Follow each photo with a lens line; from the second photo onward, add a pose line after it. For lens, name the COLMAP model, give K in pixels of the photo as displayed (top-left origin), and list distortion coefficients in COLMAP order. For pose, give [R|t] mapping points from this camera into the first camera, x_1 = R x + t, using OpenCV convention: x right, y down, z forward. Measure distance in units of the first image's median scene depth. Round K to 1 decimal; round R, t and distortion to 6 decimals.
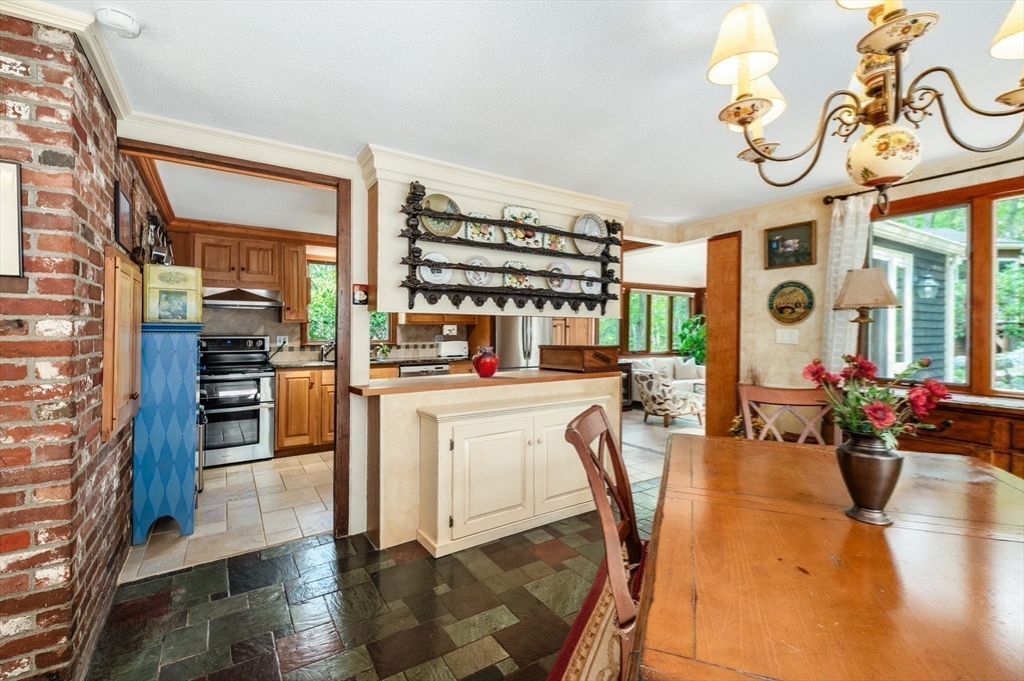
lens RADIAL K [[448.4, 0, 517.1], [0, 448.4, 335.6], [0, 0, 1]] dist [0.001486, -0.002358]
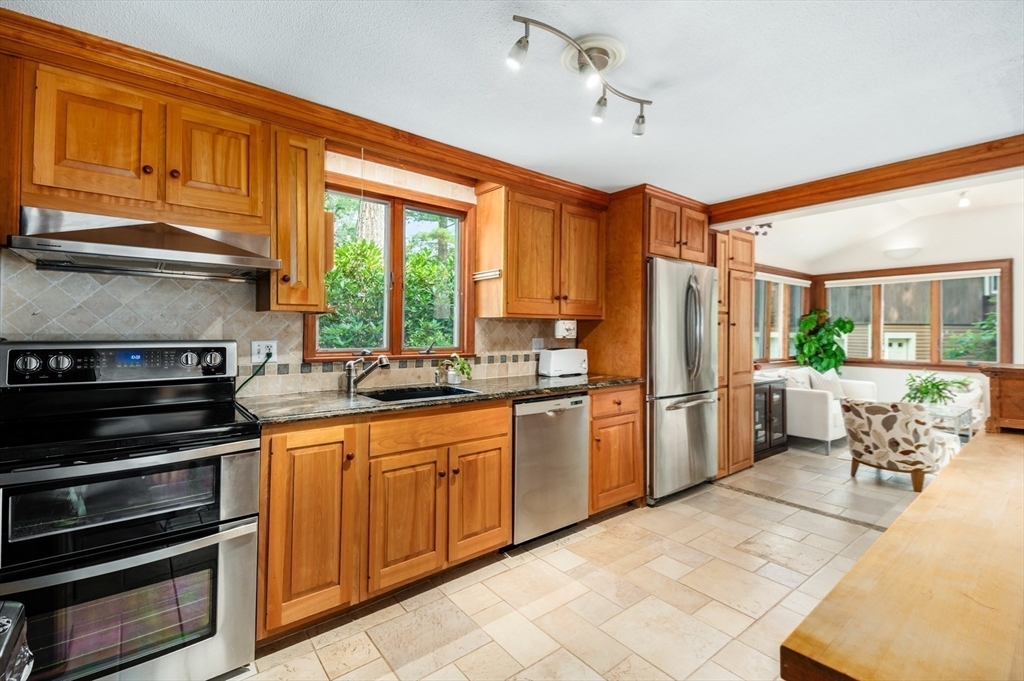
lens RADIAL K [[448.4, 0, 507.4], [0, 448.4, 330.6], [0, 0, 1]] dist [0.001486, -0.002358]
pose [[0.996167, 0.002622, 0.087430, -0.269558], [-0.001476, 0.999912, -0.013165, -0.003279], [-0.087457, 0.012985, 0.996084, 0.444957]]
